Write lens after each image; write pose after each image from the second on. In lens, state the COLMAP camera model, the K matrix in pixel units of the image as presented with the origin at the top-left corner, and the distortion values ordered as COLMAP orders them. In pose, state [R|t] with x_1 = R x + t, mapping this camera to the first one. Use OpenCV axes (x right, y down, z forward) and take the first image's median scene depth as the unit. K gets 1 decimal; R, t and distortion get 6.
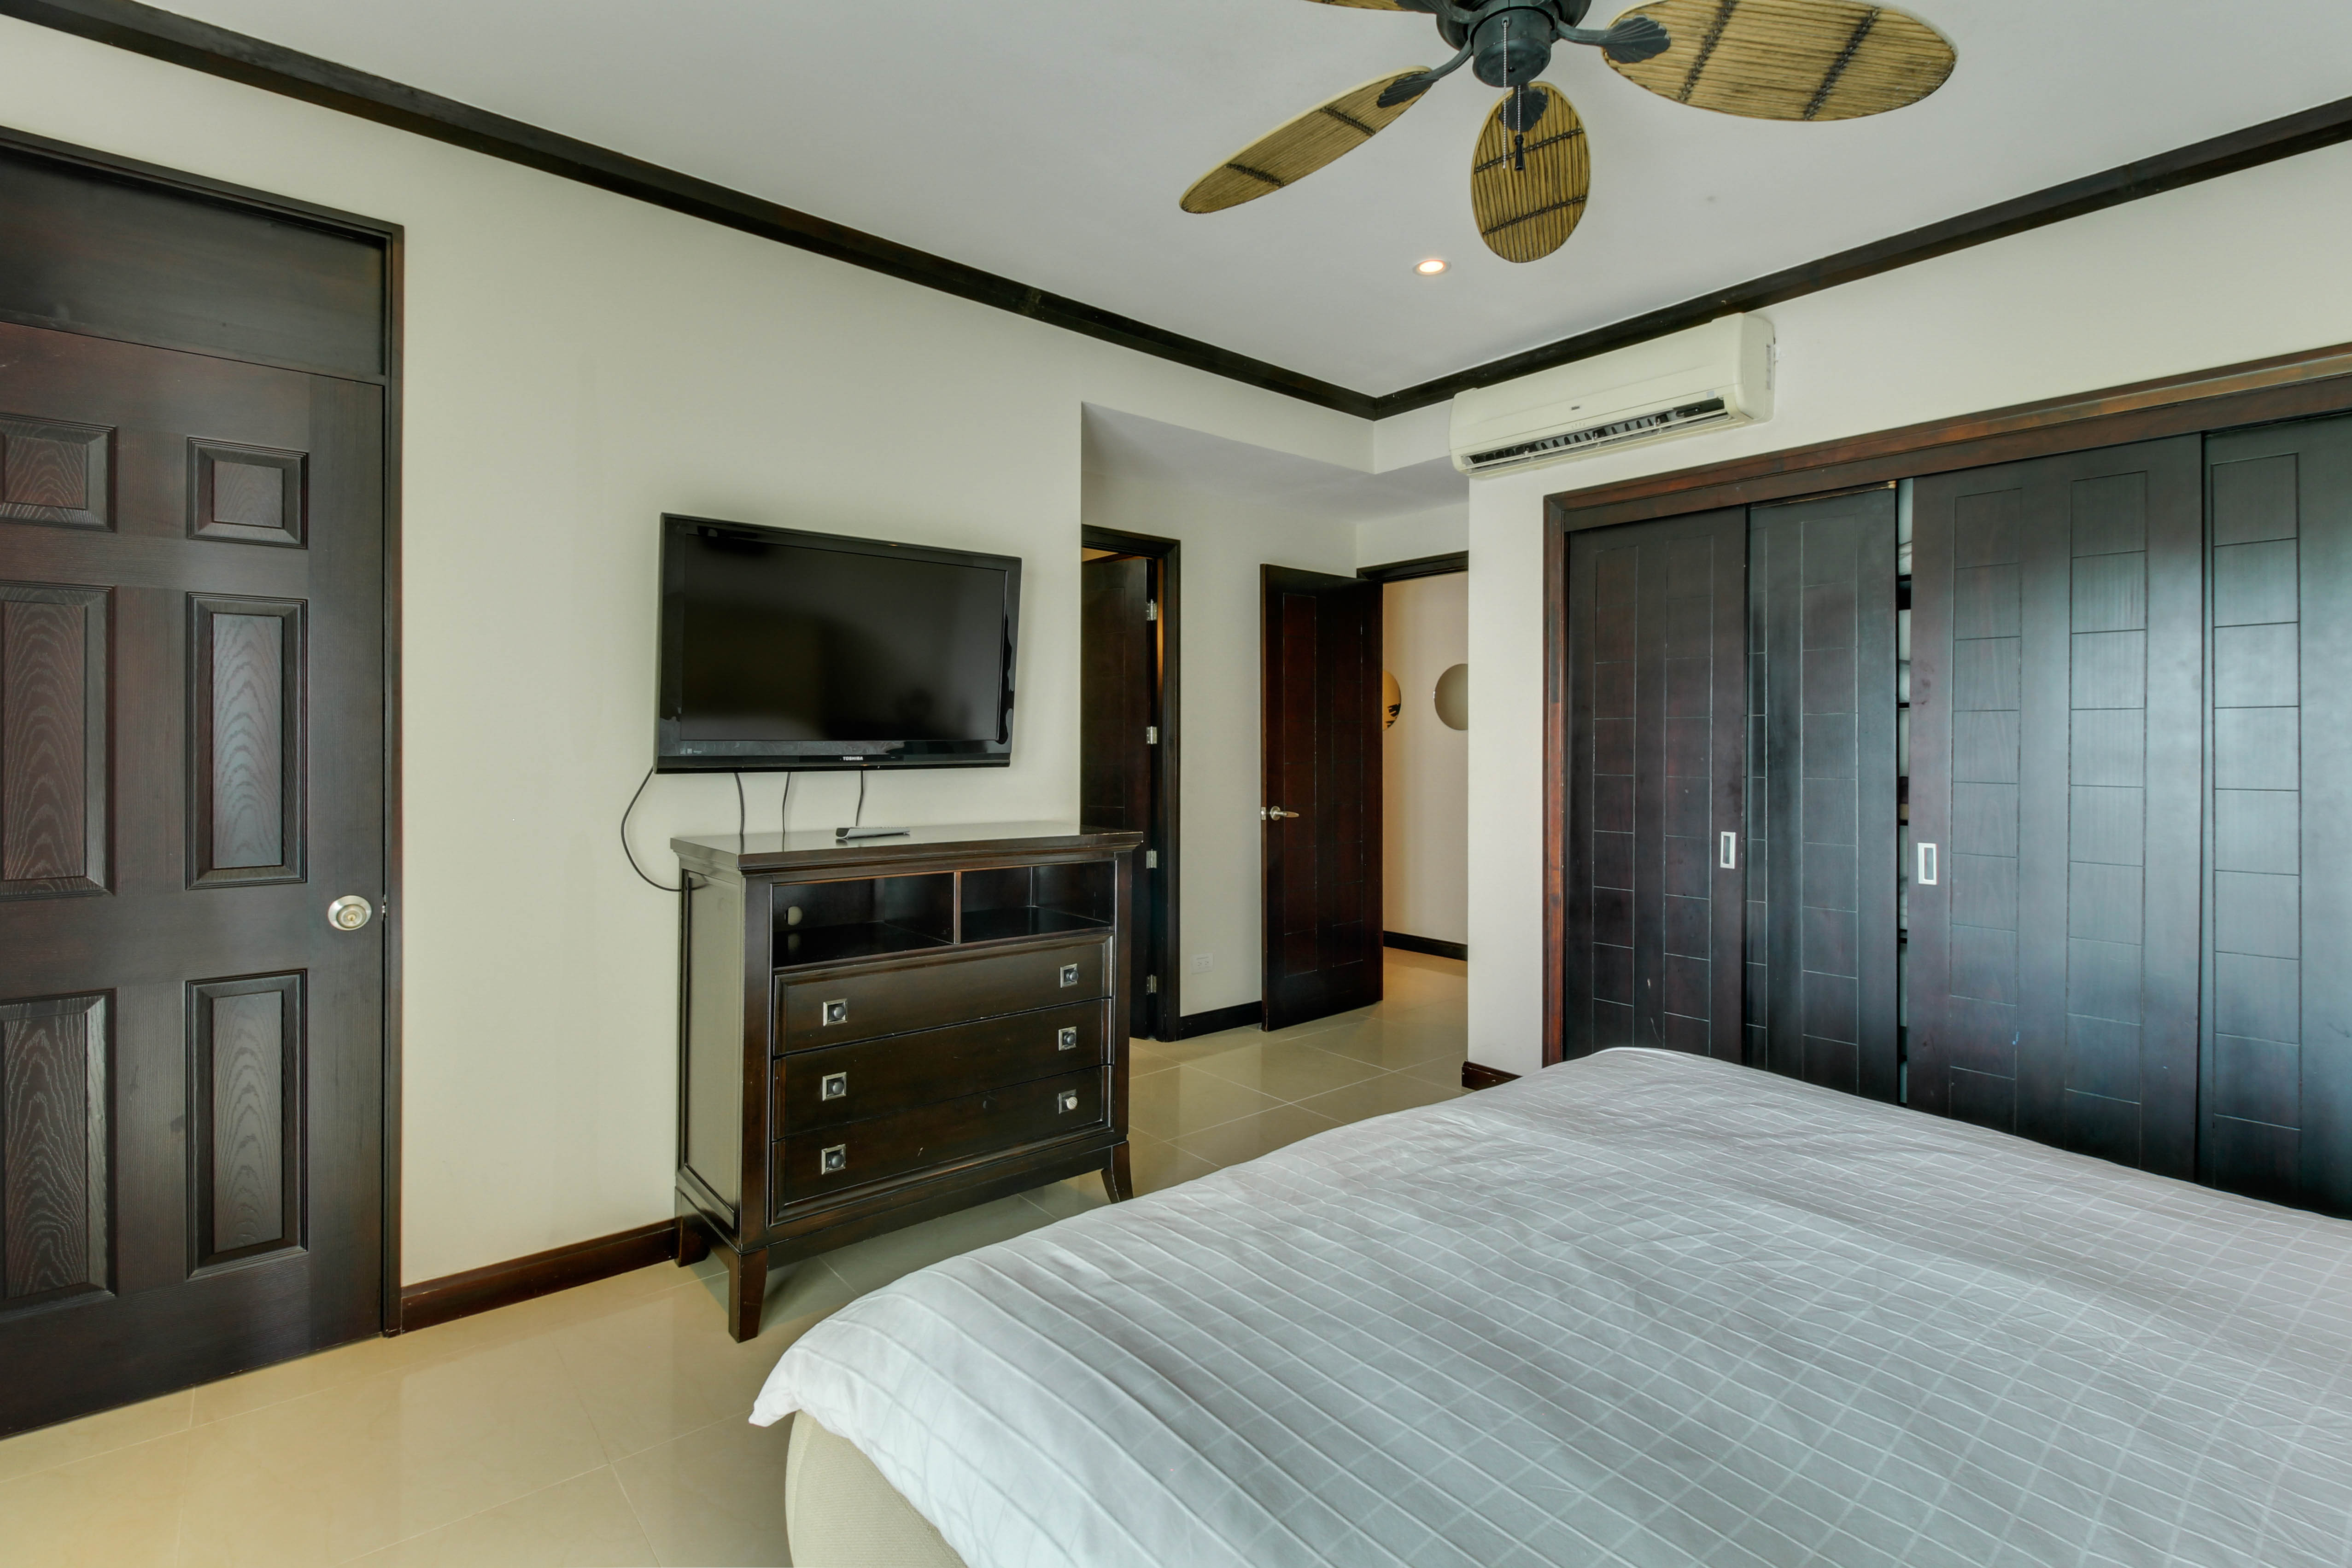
lens RADIAL K [[1080.9, 0, 1174.5], [0, 1080.9, 739.9], [0, 0, 1]] dist [-0.021618, 0.000124]
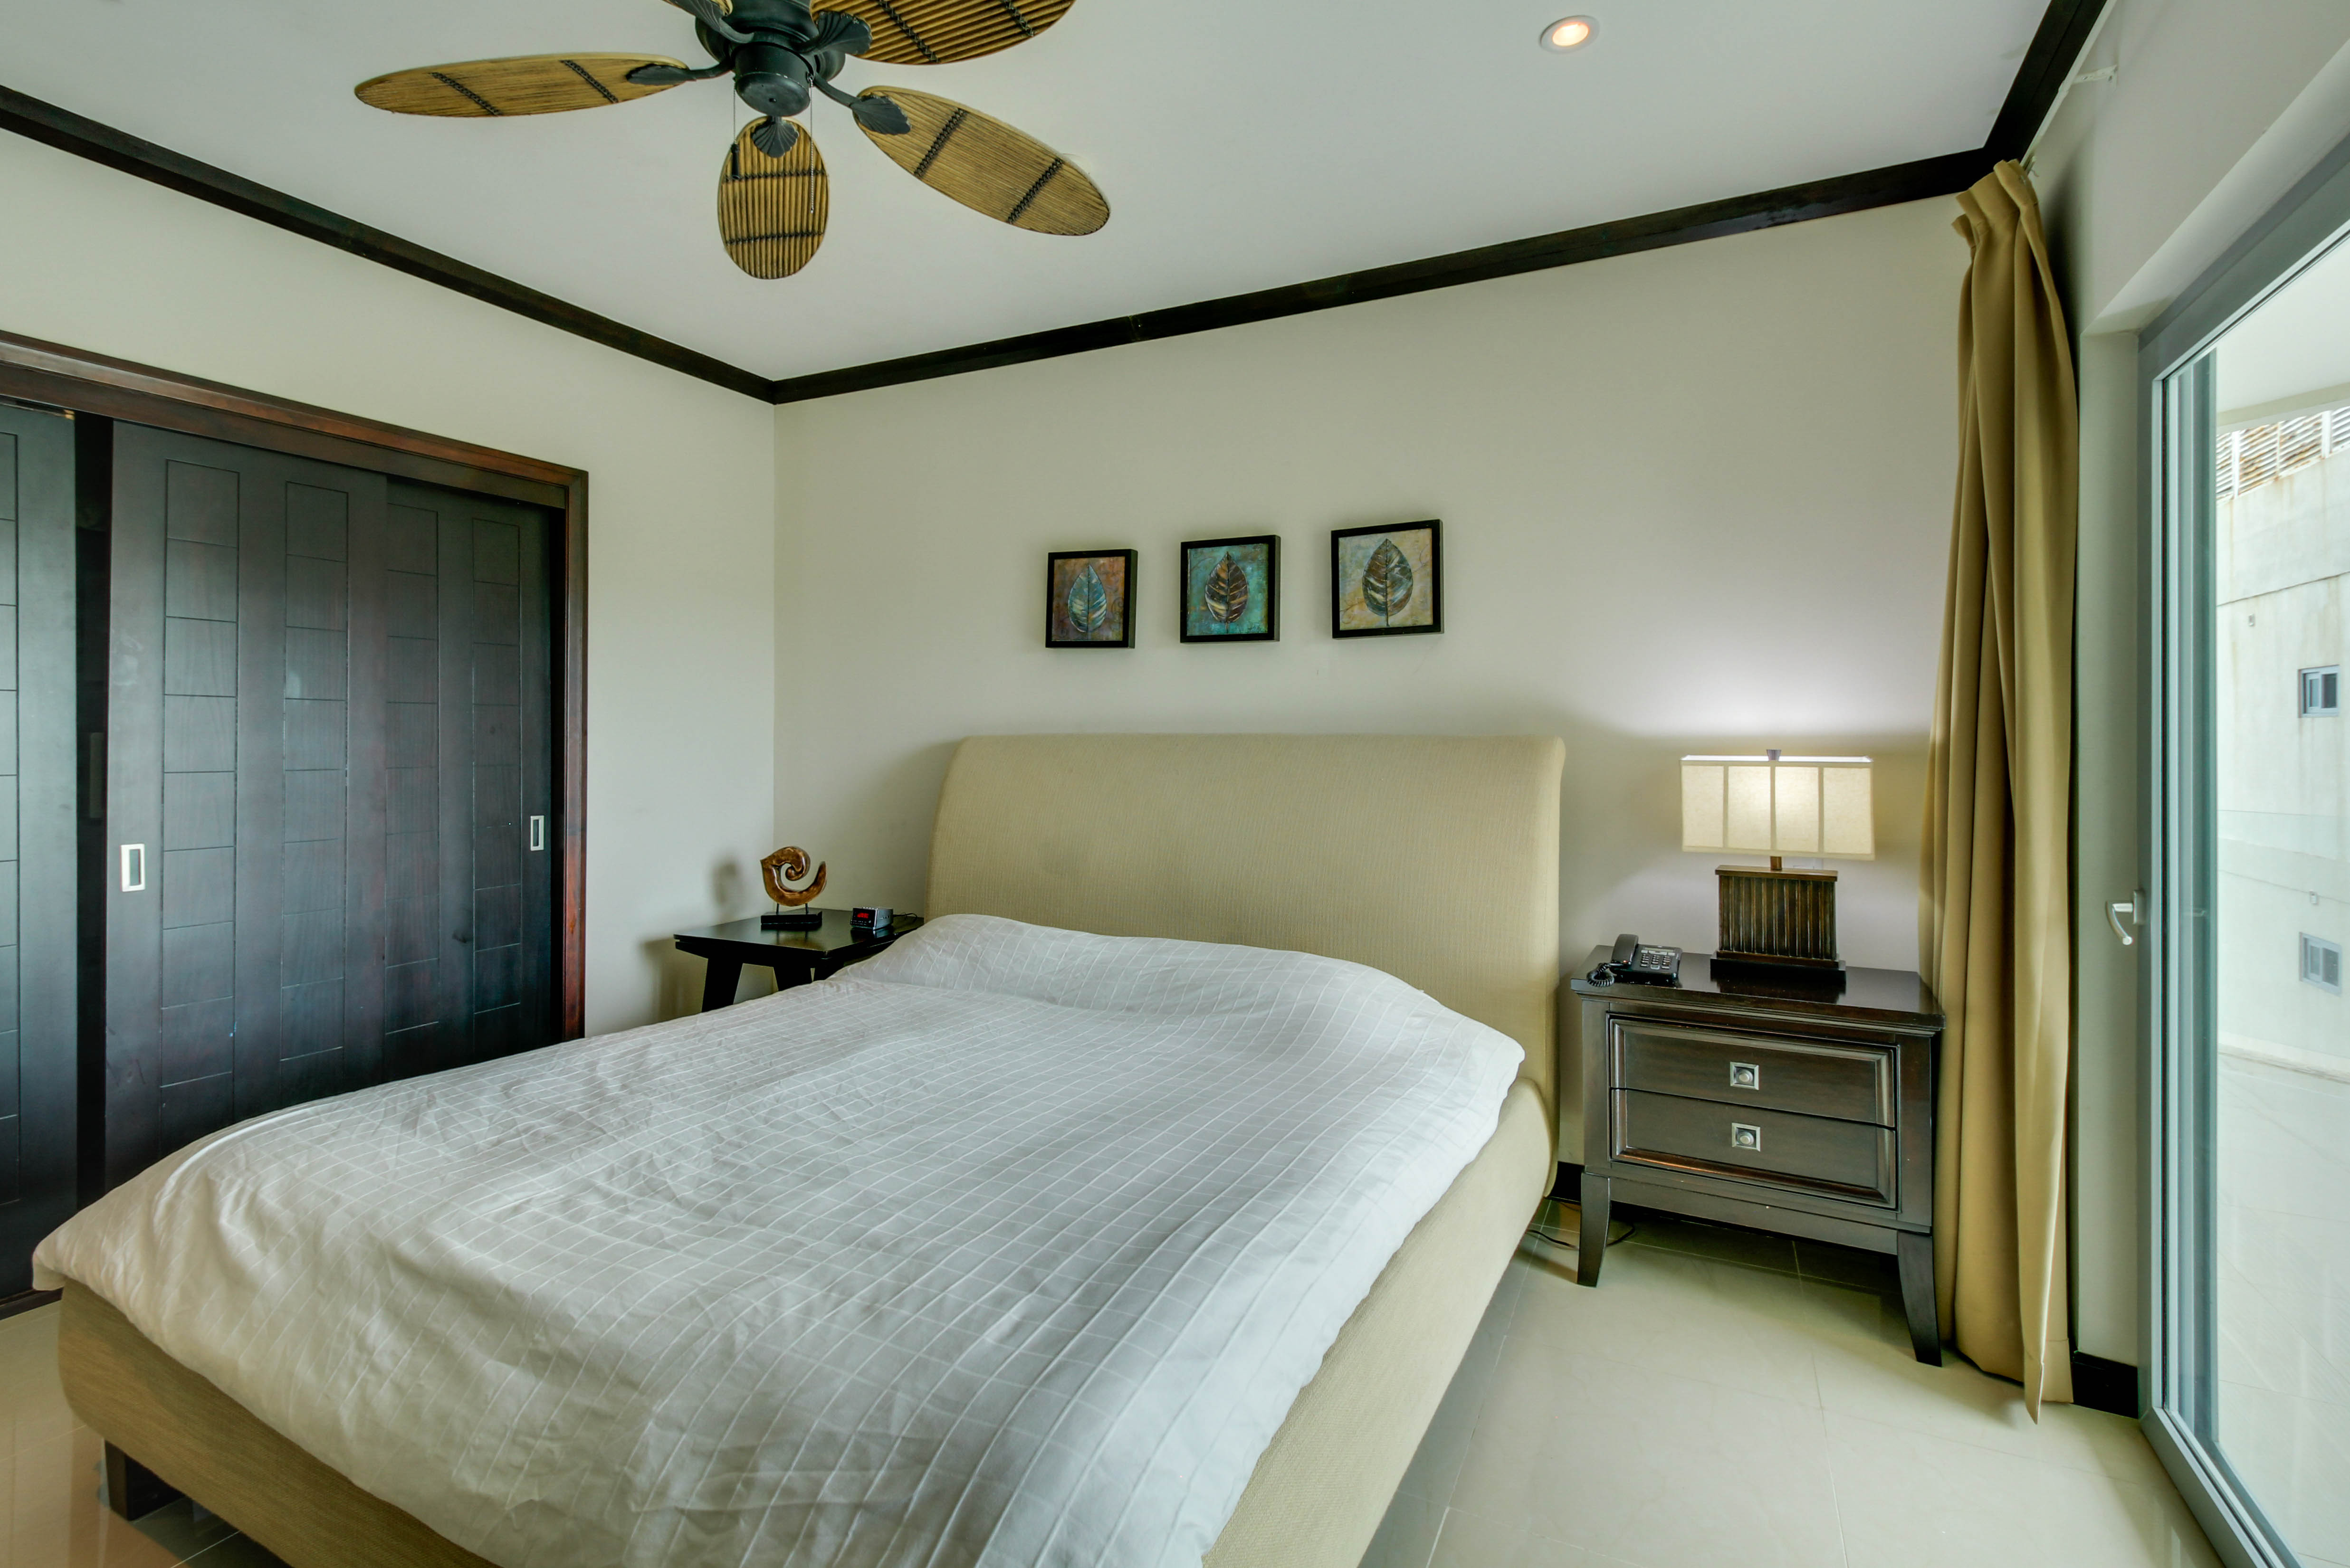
lens RADIAL K [[1069.1, 0, 1174.0], [0, 1069.1, 724.2], [0, 0, 1]] dist [0.001568, 0.000225]
pose [[-0.398012, -0.003475, 0.917374, -0.866248], [-0.005724, 0.999983, 0.001305, -0.016022], [-0.917362, -0.004732, -0.398025, 1.100719]]
